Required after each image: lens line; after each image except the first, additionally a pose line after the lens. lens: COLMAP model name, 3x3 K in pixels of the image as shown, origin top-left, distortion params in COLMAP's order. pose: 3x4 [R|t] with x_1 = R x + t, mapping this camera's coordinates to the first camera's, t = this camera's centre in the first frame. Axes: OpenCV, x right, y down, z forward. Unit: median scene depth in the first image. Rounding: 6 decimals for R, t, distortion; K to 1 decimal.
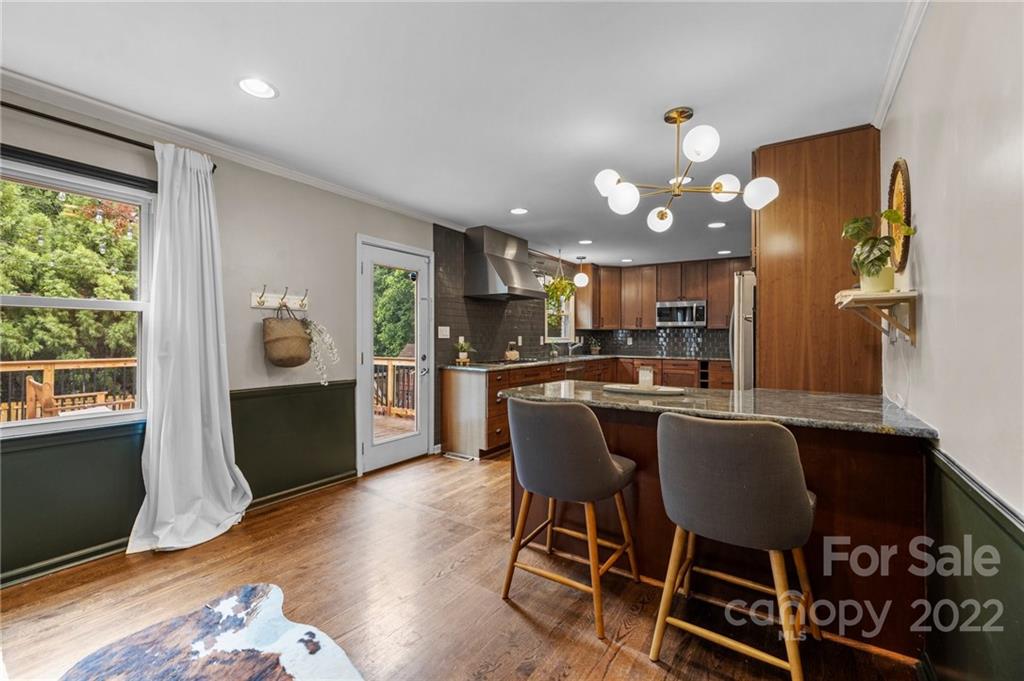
lens RADIAL K [[425.4, 0, 506.9], [0, 425.4, 338.0], [0, 0, 1]] dist [0.000998, -0.000046]
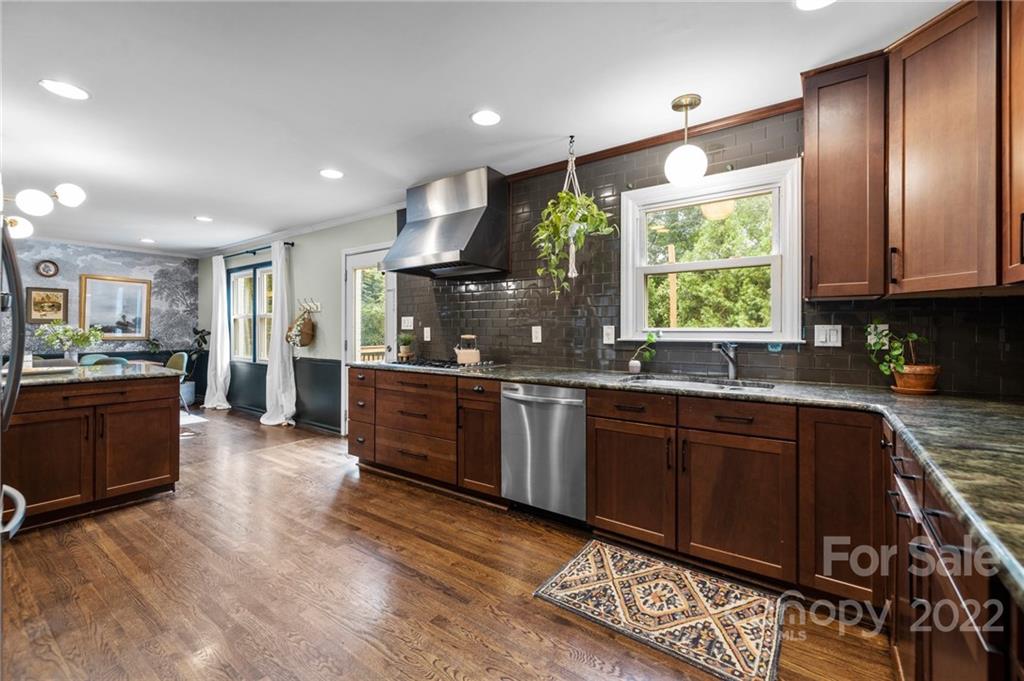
lens RADIAL K [[425.4, 0, 511.1], [0, 425.4, 332.3], [0, 0, 1]] dist [0.000998, -0.000046]
pose [[-0.021693, 0.002299, -0.999762, 0.525482], [-0.003614, 0.999991, 0.002378, 0.002553], [0.999758, 0.003665, -0.021685, 0.854180]]
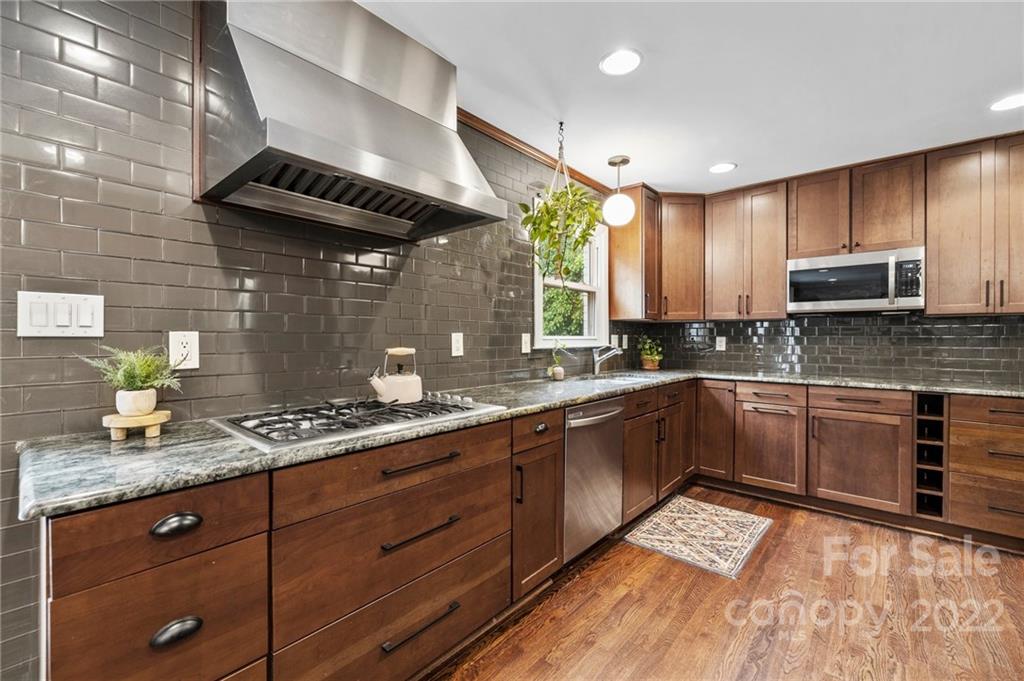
lens RADIAL K [[425.4, 0, 508.4], [0, 425.4, 339.1], [0, 0, 1]] dist [0.000998, -0.000046]
pose [[0.992655, -0.001202, -0.120970, 0.111165], [0.001188, 0.999999, -0.000191, 0.001733], [0.120970, 0.000046, 0.992656, 0.529669]]
